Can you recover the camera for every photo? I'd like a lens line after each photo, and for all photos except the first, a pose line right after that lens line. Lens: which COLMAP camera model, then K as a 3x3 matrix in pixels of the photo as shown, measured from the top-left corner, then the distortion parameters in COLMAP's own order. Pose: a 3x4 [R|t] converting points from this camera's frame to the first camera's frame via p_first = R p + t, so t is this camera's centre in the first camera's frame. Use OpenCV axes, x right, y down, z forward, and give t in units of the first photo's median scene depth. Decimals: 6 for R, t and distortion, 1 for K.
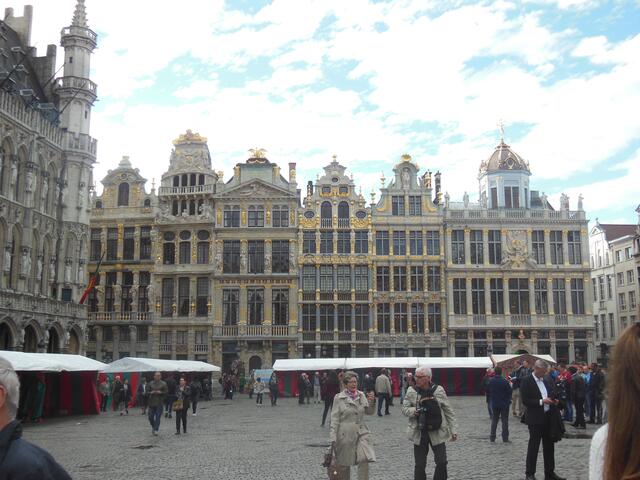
lens RADIAL K [[546.1, 0, 320.0], [0, 546.1, 240.0], [0, 0, 1]] dist [0.007871, -0.004961]
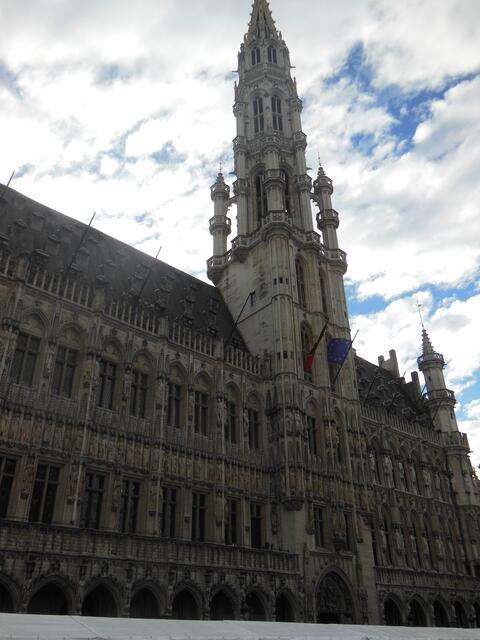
lens RADIAL K [[546.1, 0, 240.1], [0, 546.1, 296.2], [0, 0, 1]] dist [0.007871, -0.004961]
pose [[0.780668, -0.344298, -0.521552, -0.046175], [0.150704, 0.913641, -0.377555, -0.074905], [0.606503, 0.216145, 0.765137, -0.353416]]
